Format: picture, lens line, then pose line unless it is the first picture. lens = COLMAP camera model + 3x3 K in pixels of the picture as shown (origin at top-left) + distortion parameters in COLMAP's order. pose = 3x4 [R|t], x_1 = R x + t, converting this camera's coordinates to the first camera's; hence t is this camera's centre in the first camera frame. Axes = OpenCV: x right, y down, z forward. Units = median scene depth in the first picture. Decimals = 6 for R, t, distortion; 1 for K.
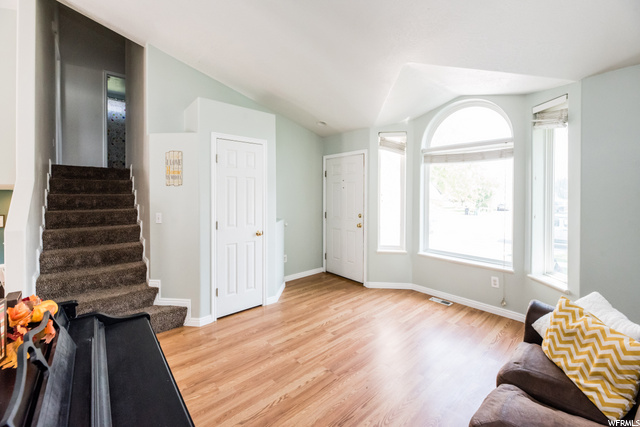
lens RADIAL K [[256.8, 0, 297.7], [0, 256.8, 192.7], [0, 0, 1]] dist [0.001900, -0.000781]
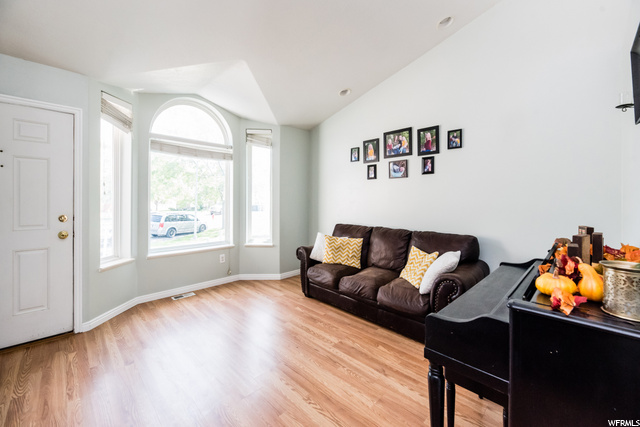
lens RADIAL K [[256.8, 0, 351.3], [0, 256.8, 199.8], [0, 0, 1]] dist [0.001900, -0.000781]
pose [[-0.164719, -0.005424, 0.986326, -0.561826], [-0.008204, 0.999958, 0.004129, 0.052557], [-0.986306, -0.007411, -0.164757, 0.588674]]
